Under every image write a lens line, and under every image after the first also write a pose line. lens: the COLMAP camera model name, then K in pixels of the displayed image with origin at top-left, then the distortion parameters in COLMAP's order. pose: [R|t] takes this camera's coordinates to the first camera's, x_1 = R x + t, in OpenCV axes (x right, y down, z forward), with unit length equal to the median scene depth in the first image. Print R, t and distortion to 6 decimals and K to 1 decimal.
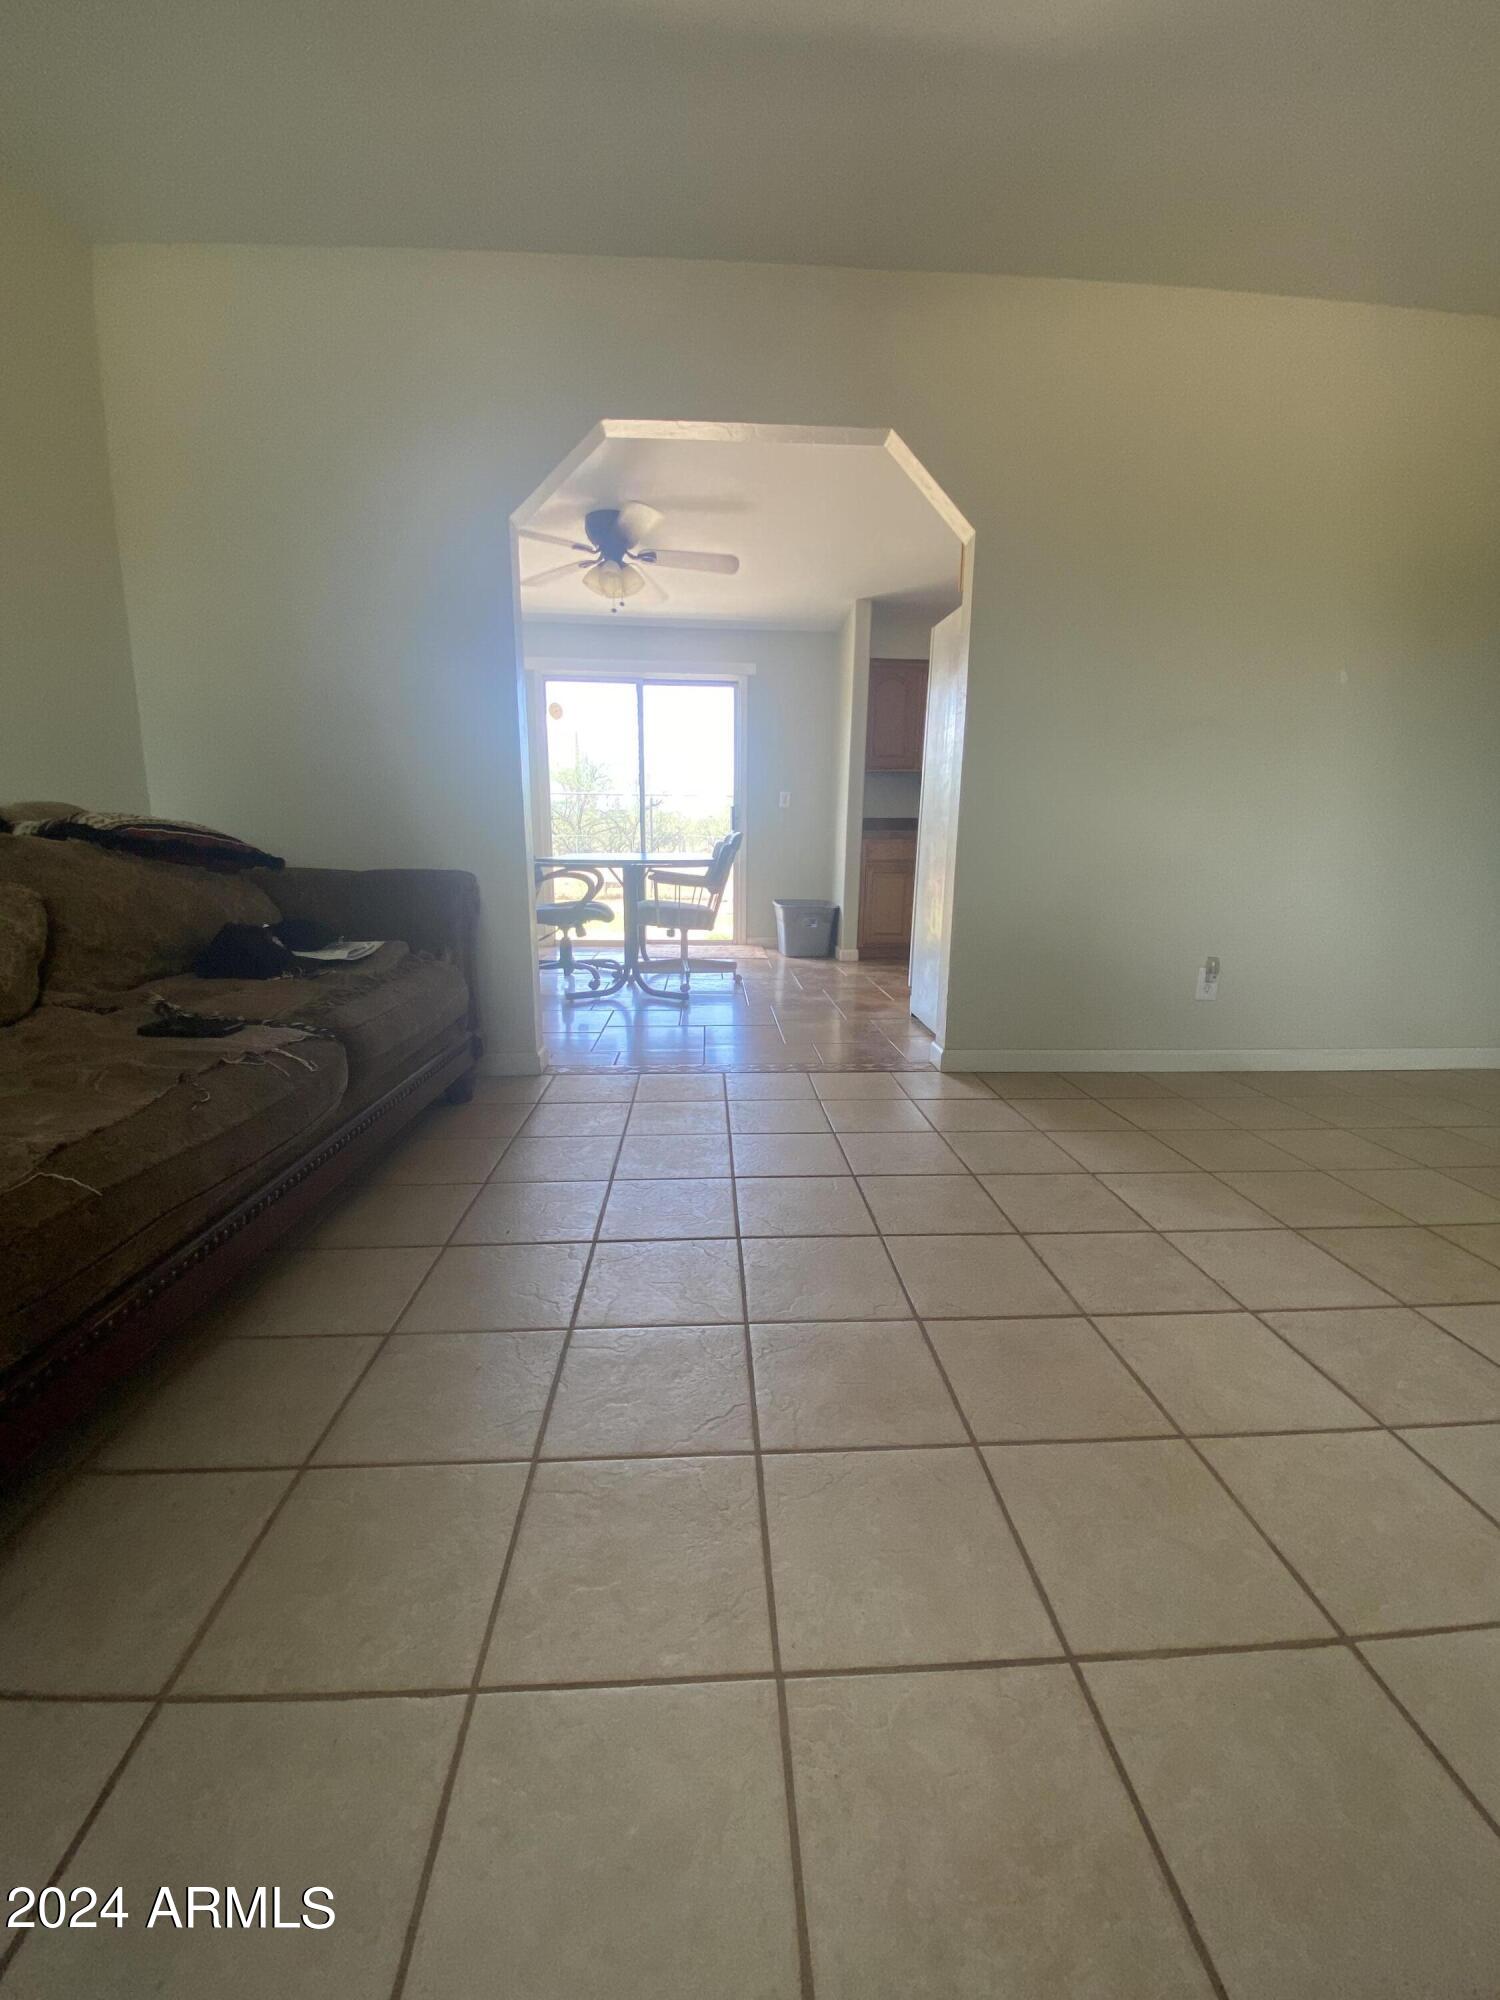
lens RADIAL K [[817.1, 0, 748.9], [0, 817.1, 989.5], [0, 0, 1]] dist [0.022185, -0.009736]
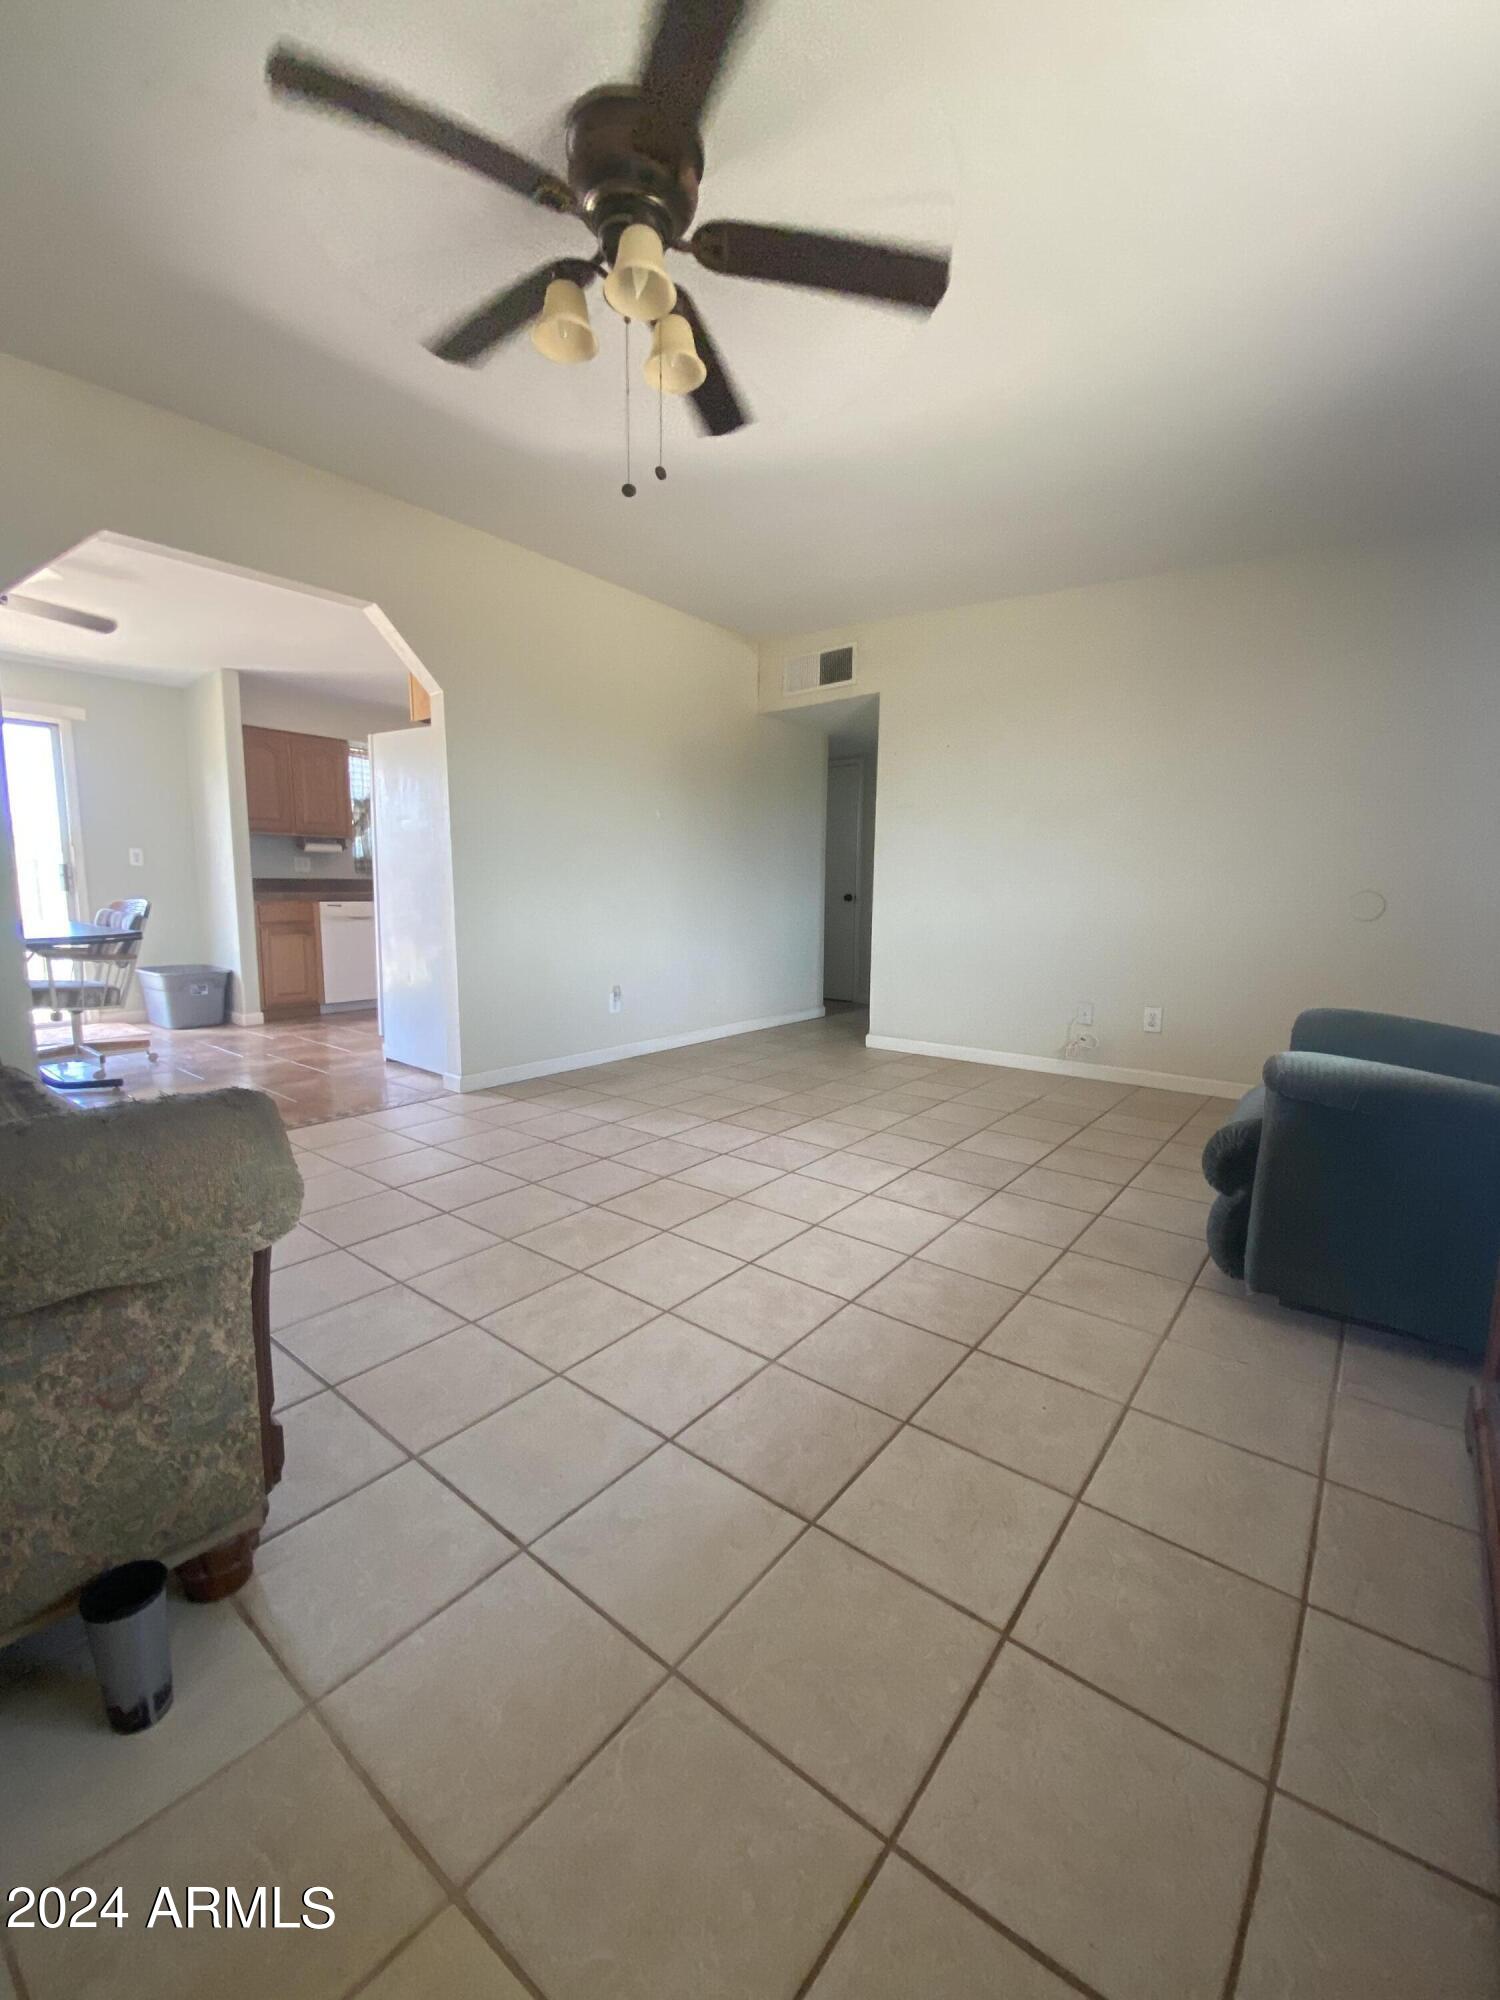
lens RADIAL K [[817.1, 0, 748.9], [0, 817.1, 989.5], [0, 0, 1]] dist [0.022185, -0.009736]
pose [[0.667793, -0.095087, 0.738249, -0.260781], [0.132535, 0.991148, 0.007775, -0.006407], [-0.732453, 0.092652, 0.674484, -0.143683]]
